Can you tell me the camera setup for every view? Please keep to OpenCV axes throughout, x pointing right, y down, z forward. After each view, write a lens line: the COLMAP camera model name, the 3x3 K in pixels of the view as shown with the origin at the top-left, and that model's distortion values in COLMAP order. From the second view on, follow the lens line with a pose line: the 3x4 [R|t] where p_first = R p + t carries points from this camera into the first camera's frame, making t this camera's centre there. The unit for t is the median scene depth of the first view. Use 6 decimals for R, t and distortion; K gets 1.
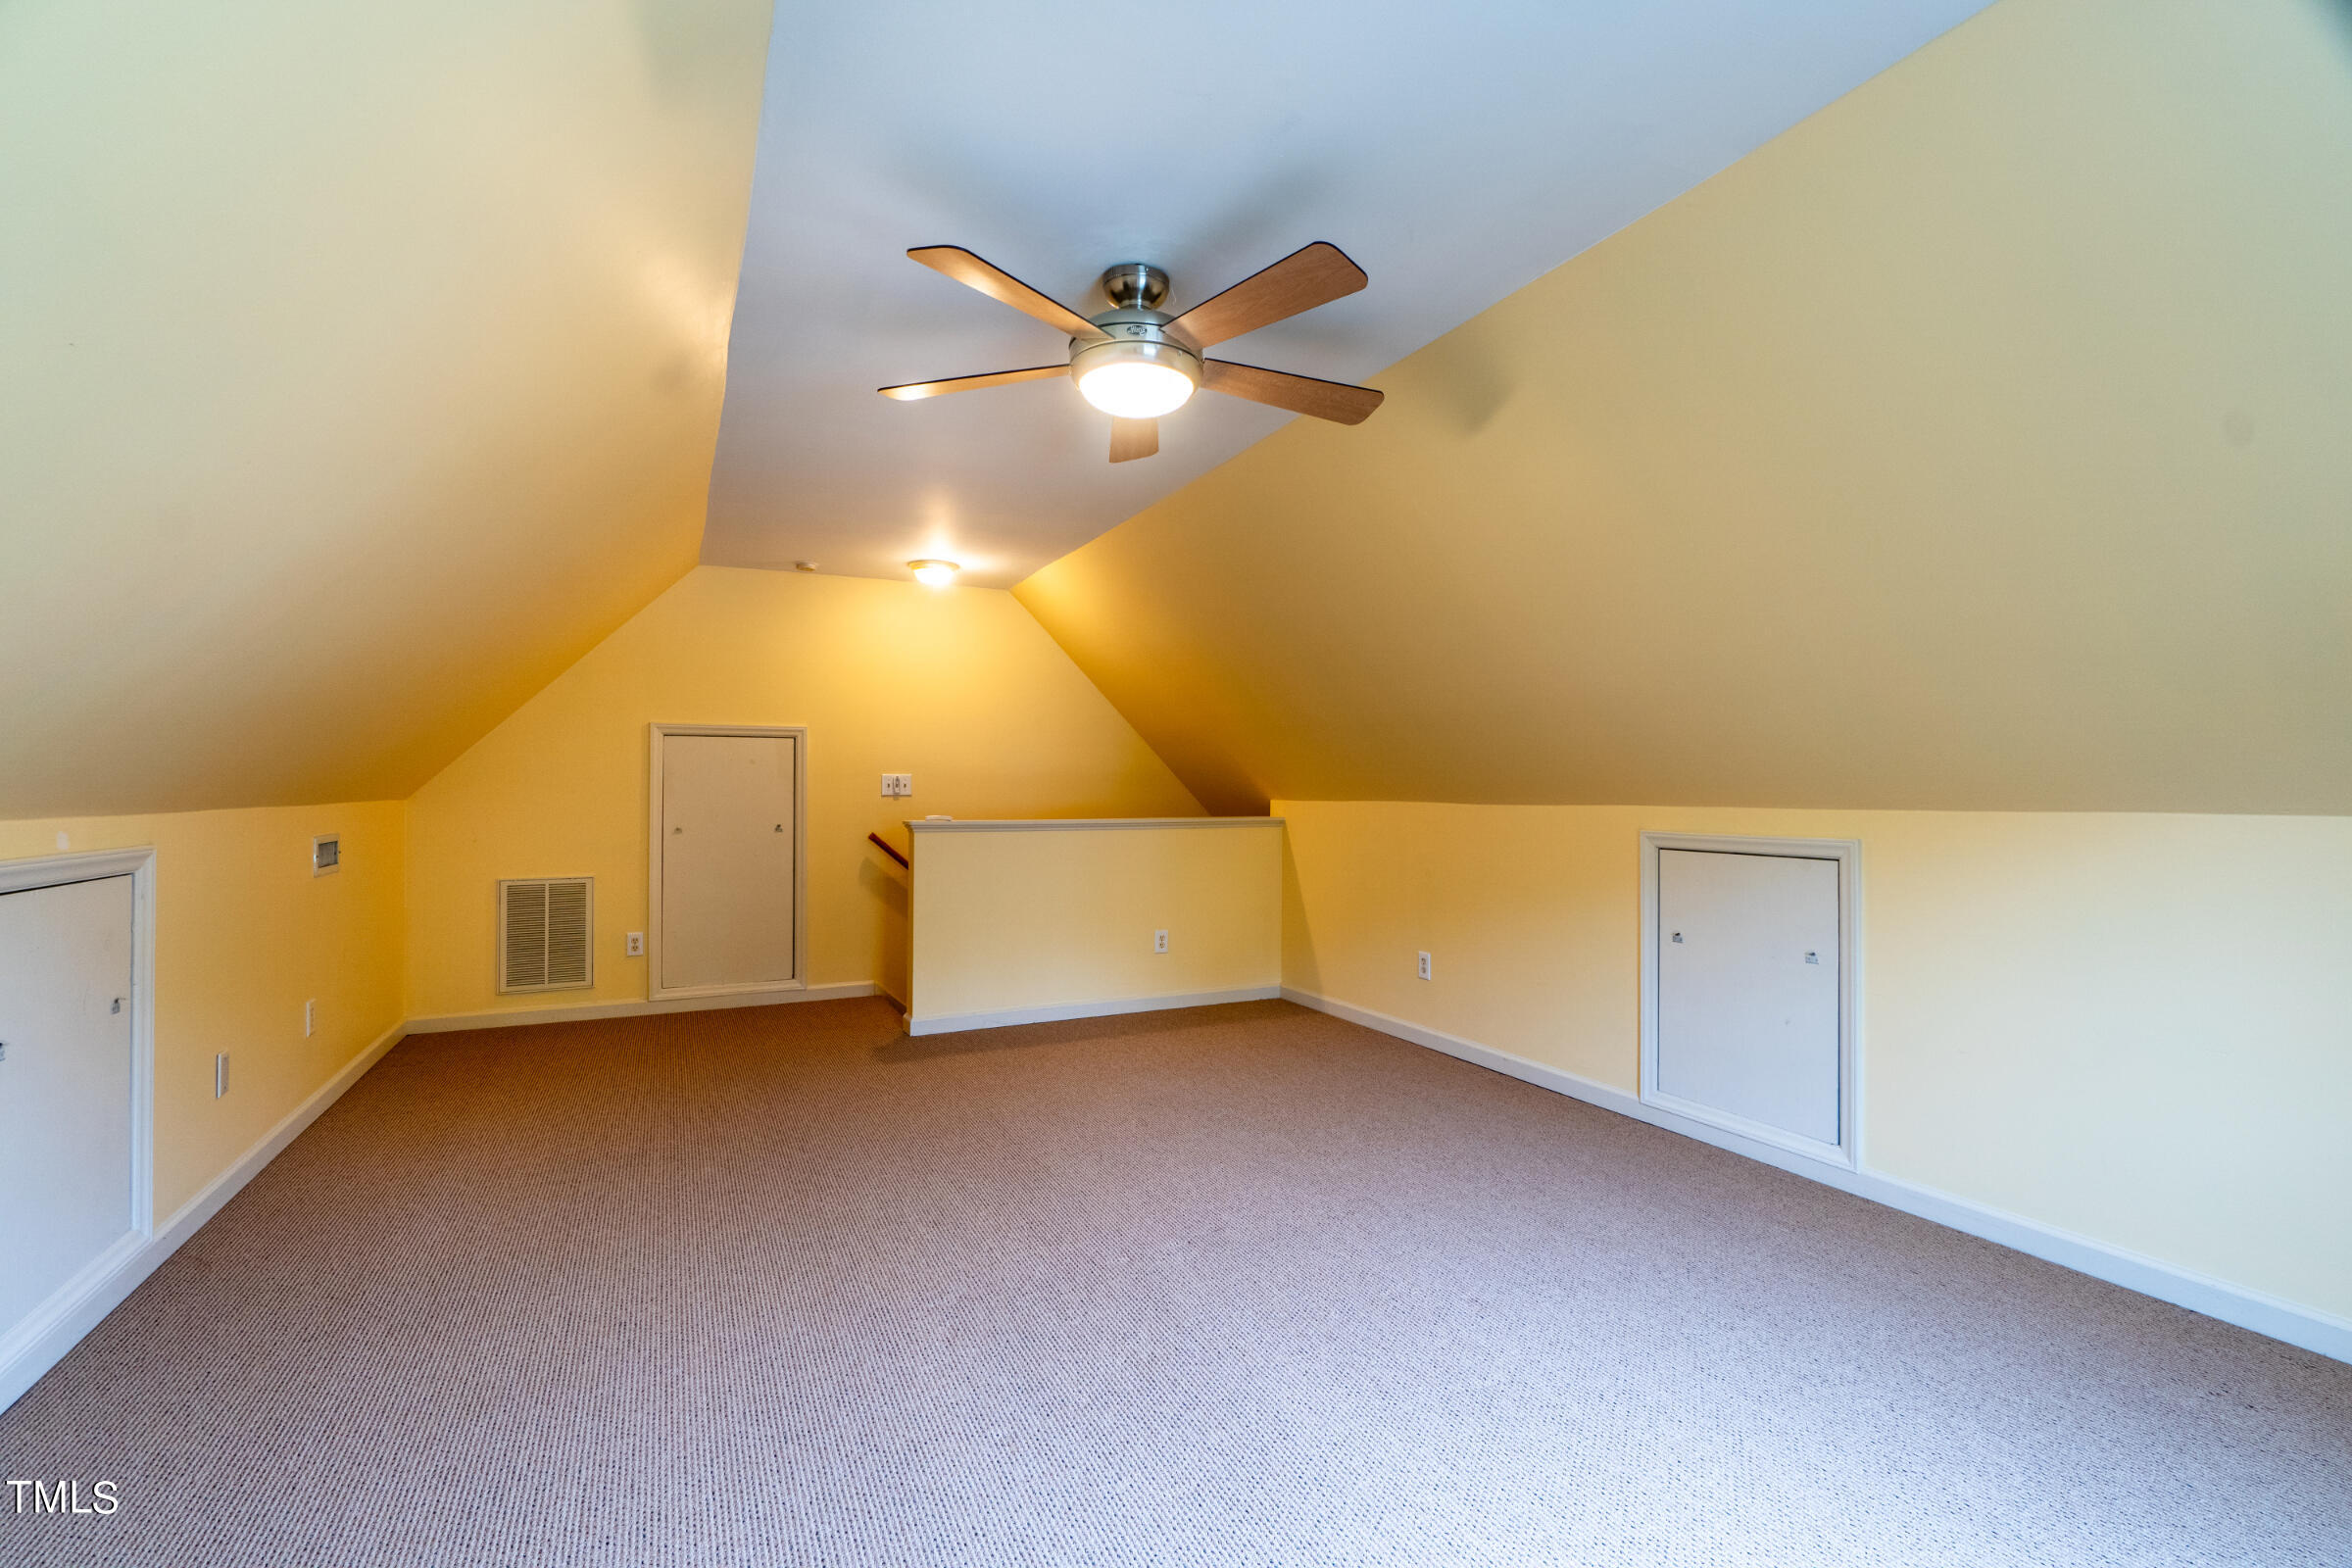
lens RADIAL K [[1060.0, 0, 1176.0], [0, 1060.0, 784.0], [0, 0, 1]] dist [-0.001354, -0.000141]
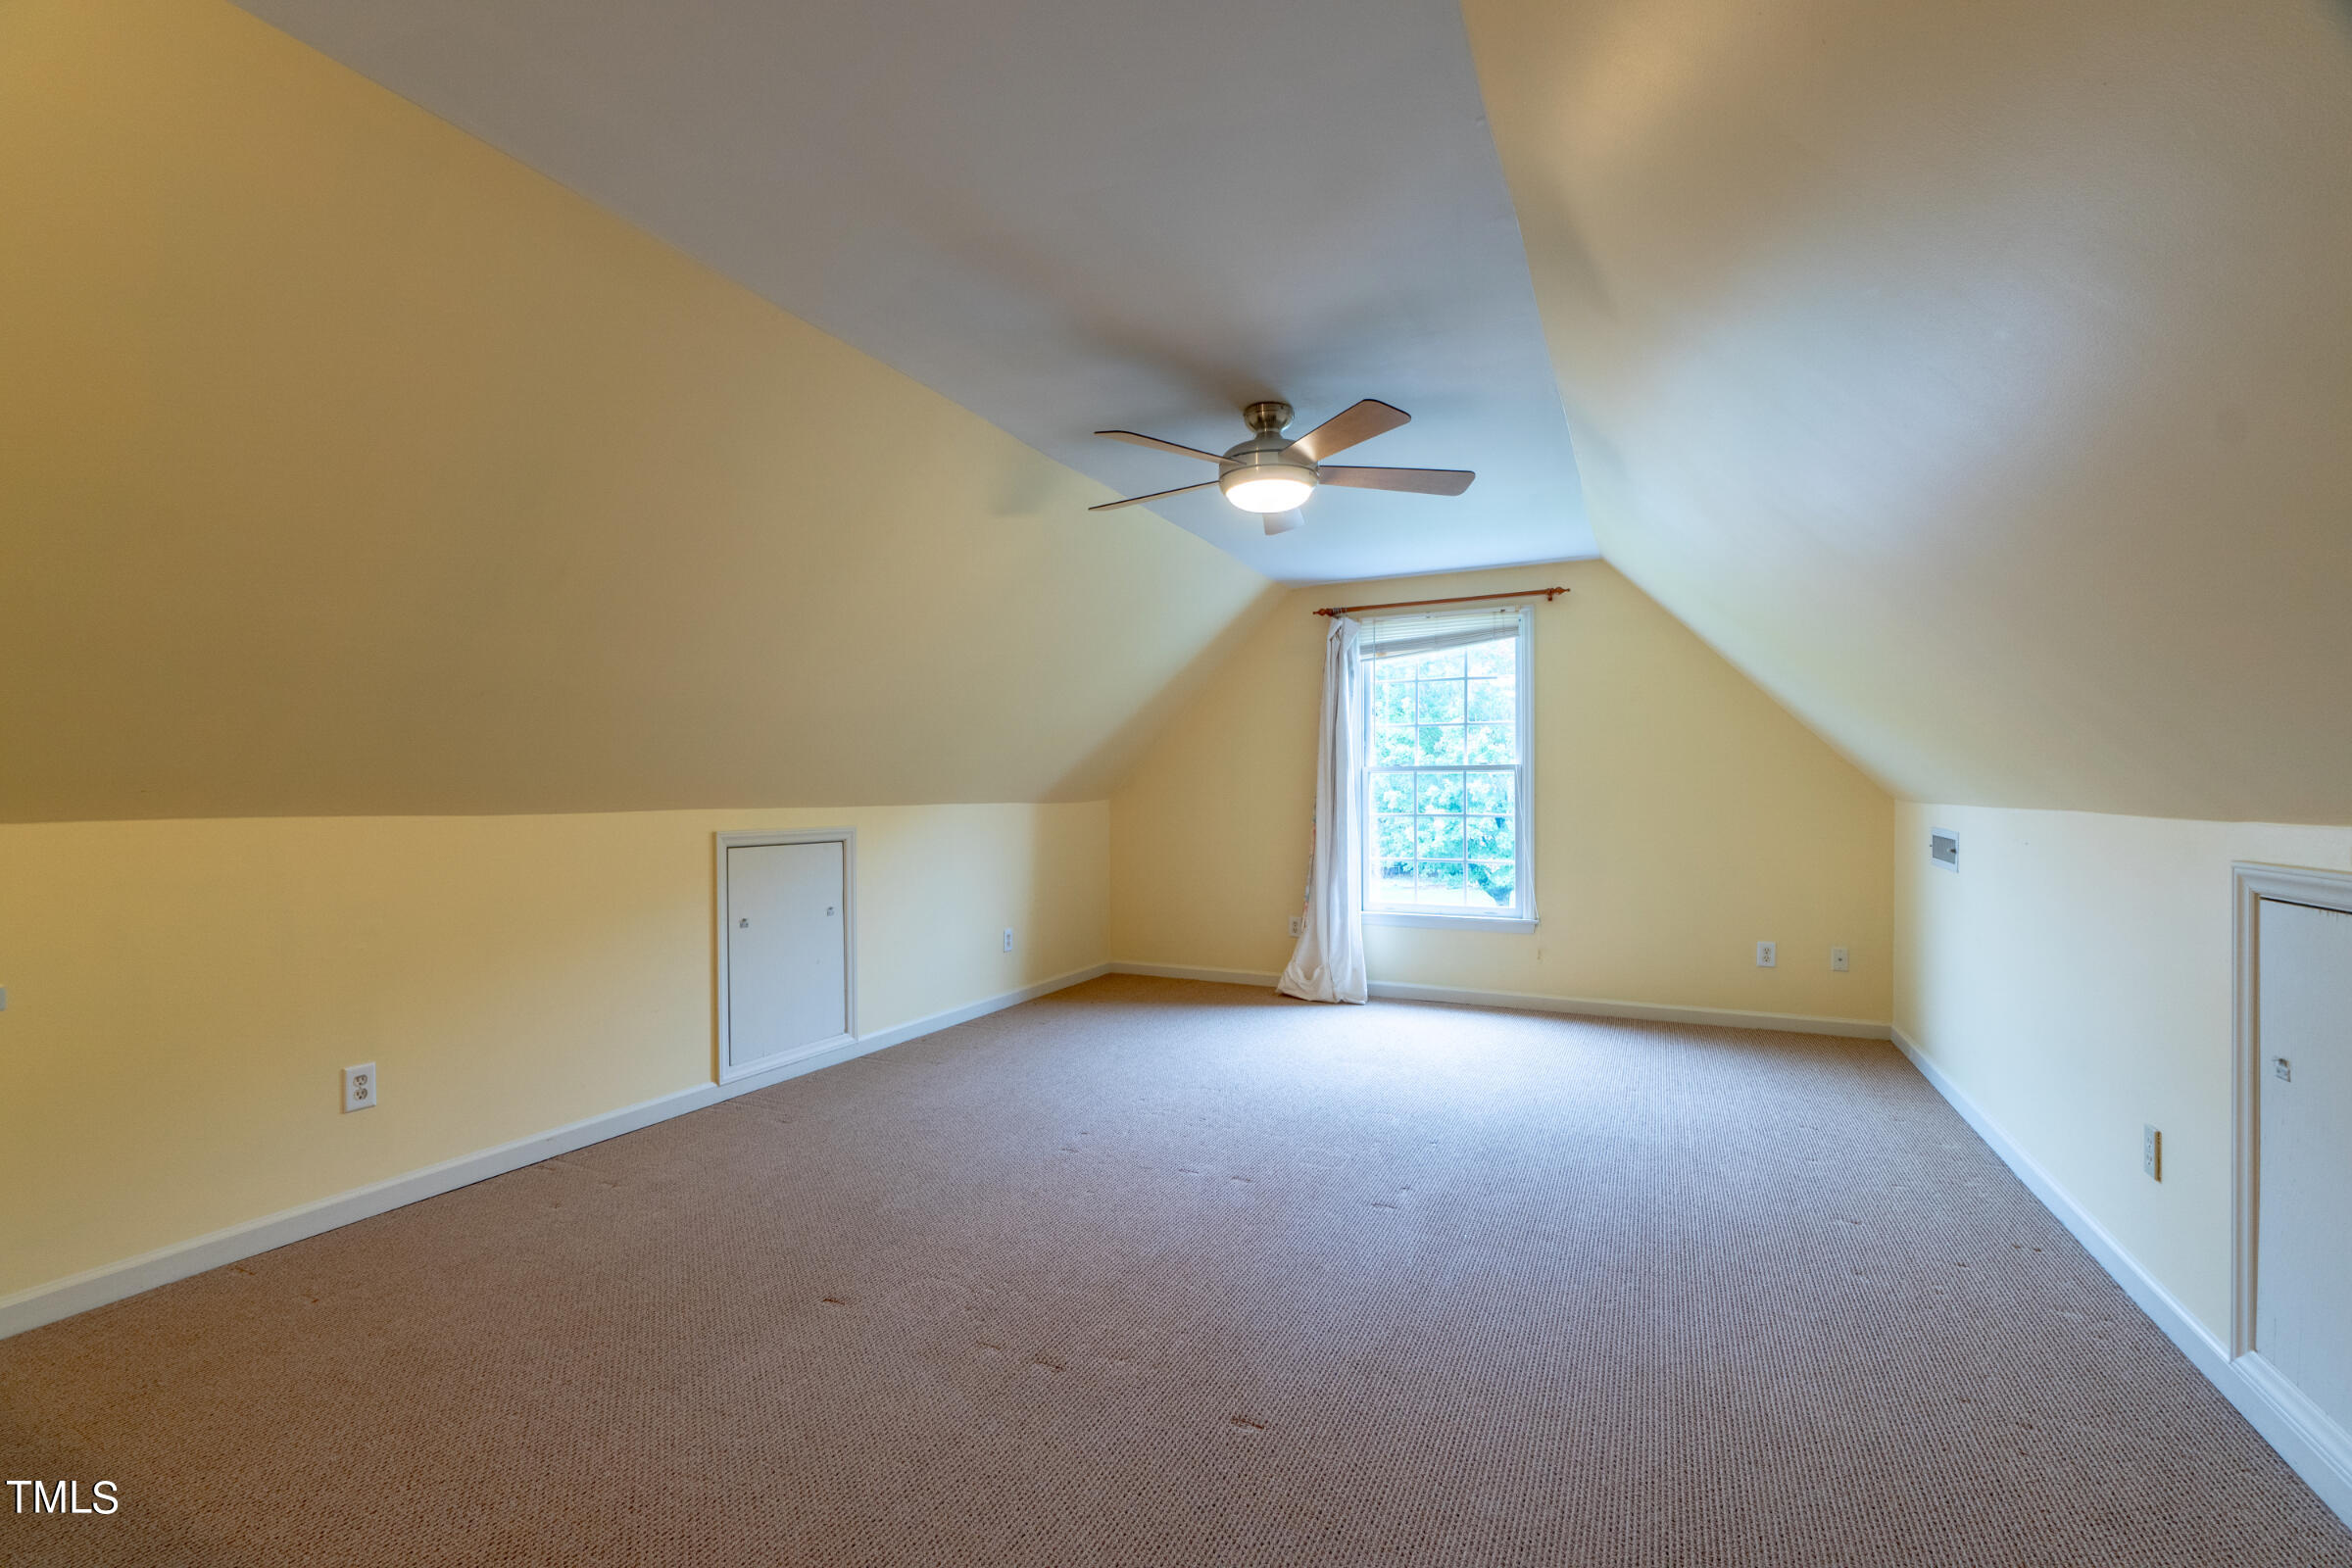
lens RADIAL K [[1006.5, 0, 1176.0], [0, 1006.5, 784.0], [0, 0, 1]] dist [-0.000448, 0.000006]
pose [[-0.625211, 0.004539, 0.780443, -0.724397], [-0.004863, 0.999941, -0.009711, 0.002734], [-0.780441, -0.009867, -0.625152, 1.429417]]
